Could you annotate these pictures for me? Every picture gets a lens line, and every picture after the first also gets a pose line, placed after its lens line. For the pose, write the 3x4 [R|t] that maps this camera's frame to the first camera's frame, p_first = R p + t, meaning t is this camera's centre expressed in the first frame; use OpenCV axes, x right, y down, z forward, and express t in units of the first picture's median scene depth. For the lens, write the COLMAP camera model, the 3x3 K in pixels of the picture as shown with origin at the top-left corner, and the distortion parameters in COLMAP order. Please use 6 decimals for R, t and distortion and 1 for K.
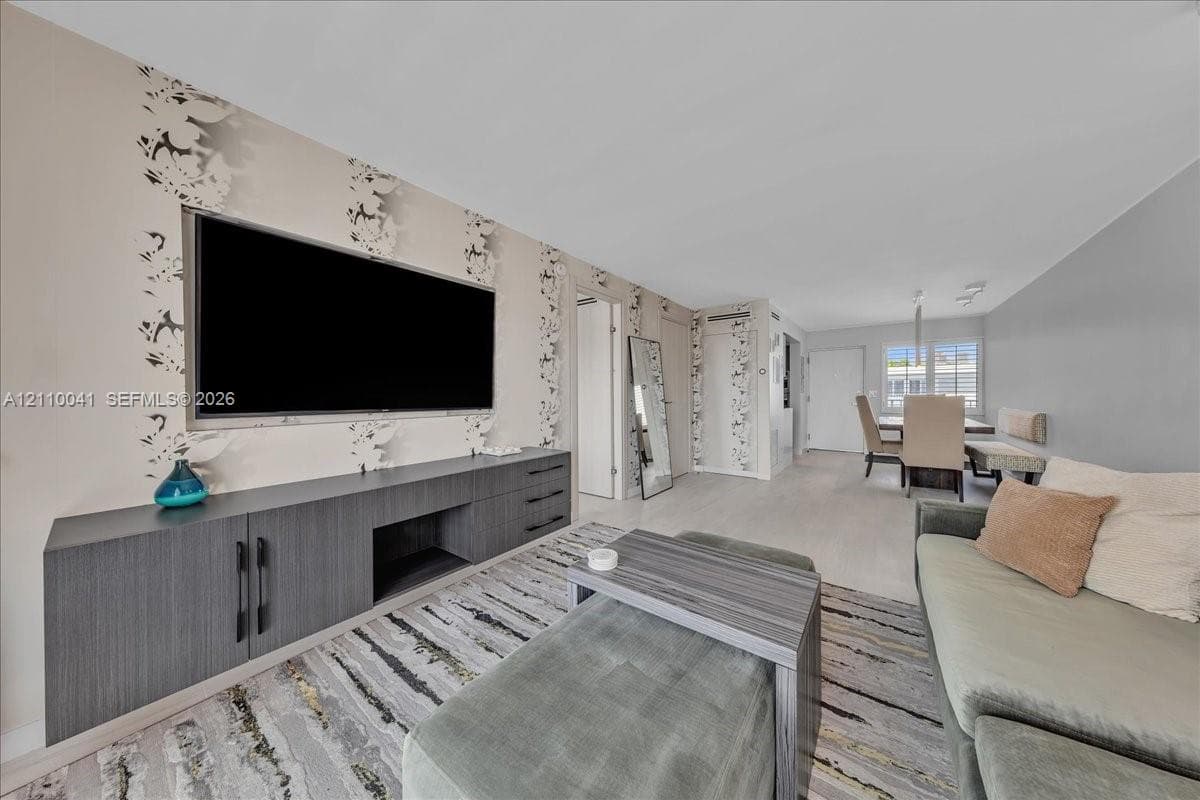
lens RADIAL K [[372.8, 0, 600.0], [0, 372.8, 395.9], [0, 0, 1]] dist [0.001325, -0.000009]
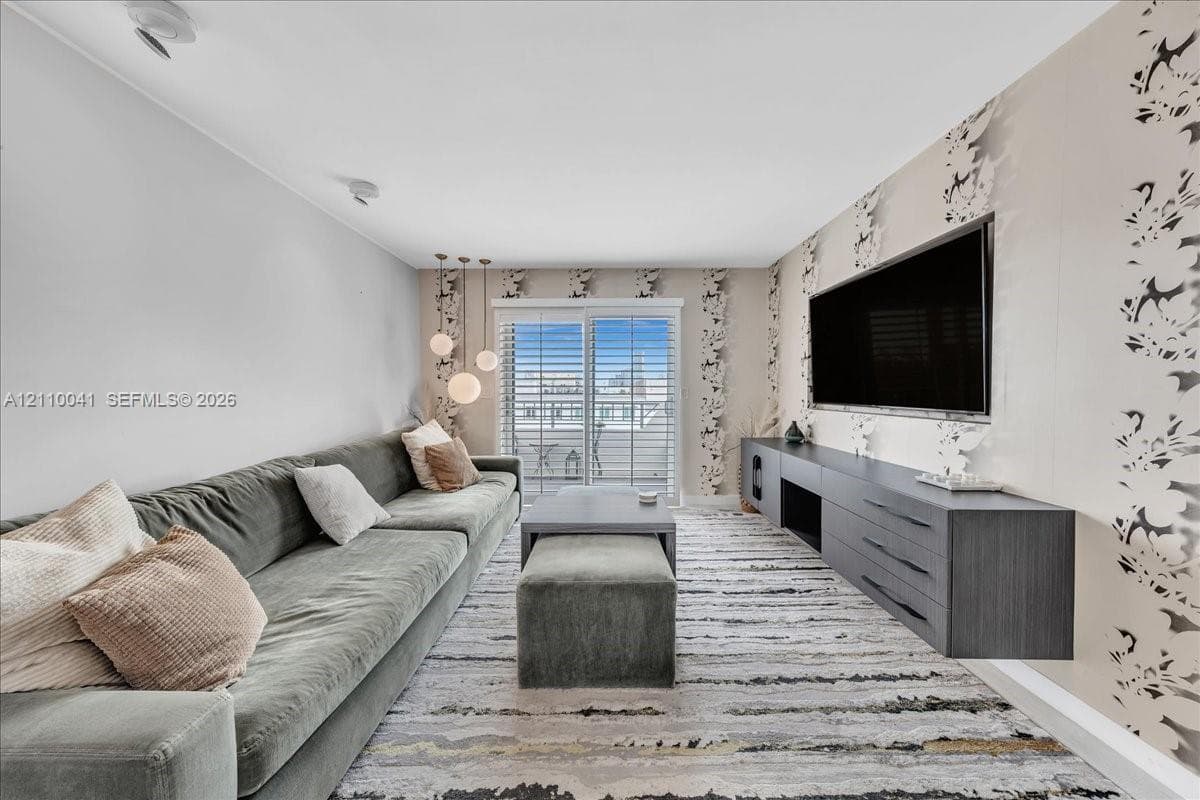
lens RADIAL K [[392.7, 0, 603.0], [0, 392.7, 393.9], [0, 0, 1]] dist [0.003978, -0.000088]
pose [[-0.803506, 0.007994, -0.595243, 0.735363], [0.000147, 0.999912, 0.013231, -0.010898], [0.595297, 0.010543, -0.803437, 1.423382]]
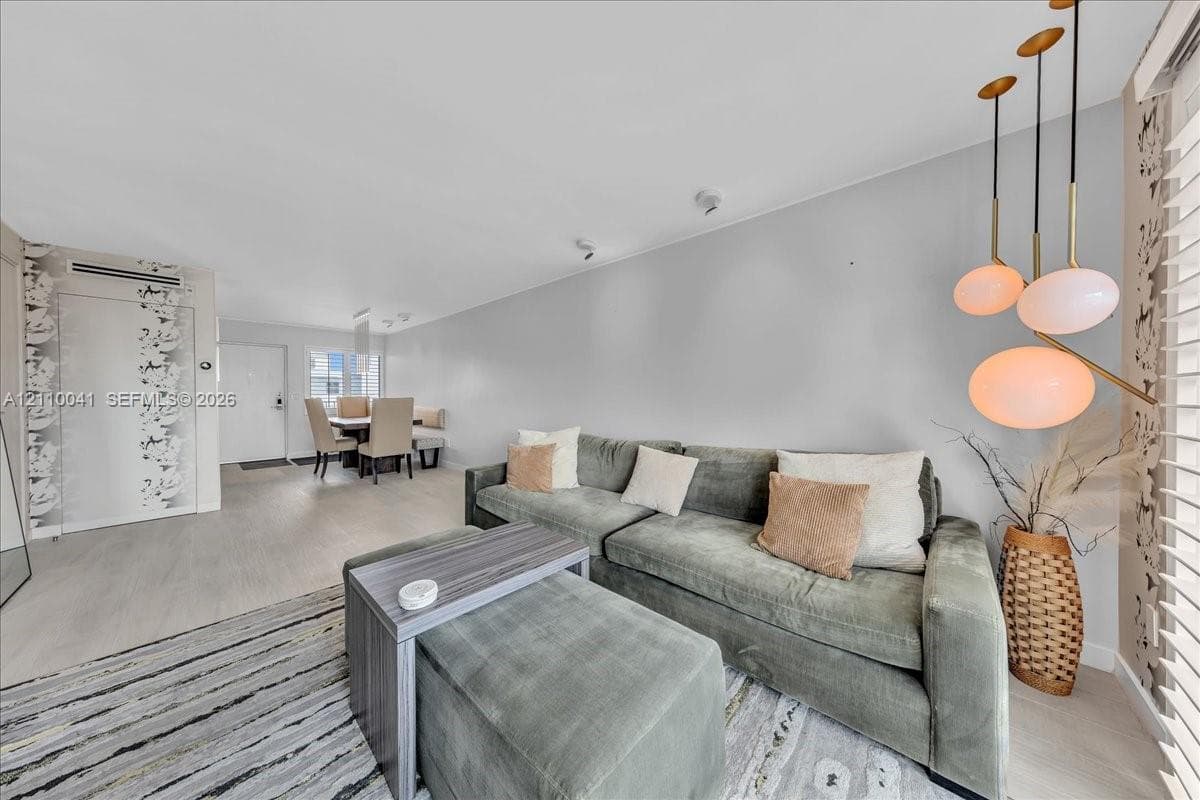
lens RADIAL K [[372.8, 0, 605.0], [0, 372.8, 396.0], [0, 0, 1]] dist [0.001325, -0.000009]
pose [[0.104797, -0.001394, 0.994493, -0.506877], [0.003997, 0.999992, 0.000980, -0.007639], [-0.994486, 0.003872, 0.104802, 0.311912]]
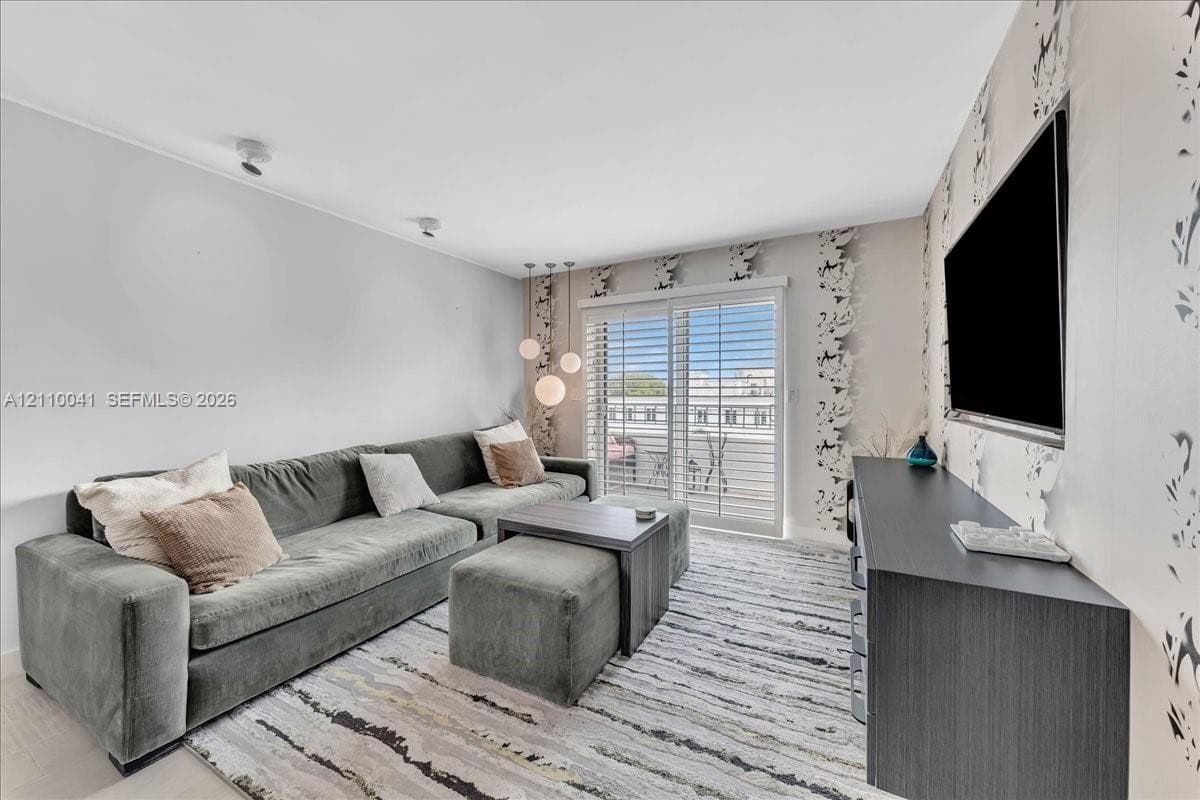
lens RADIAL K [[446.0, 0, 601.5], [0, 446.0, 394.2], [0, 0, 1]] dist [0.006774, -0.000169]
pose [[-0.988537, 0.007602, -0.150789, 0.272377], [0.006218, 0.999934, 0.009645, -0.014400], [0.150853, 0.008596, -0.988519, 1.692854]]
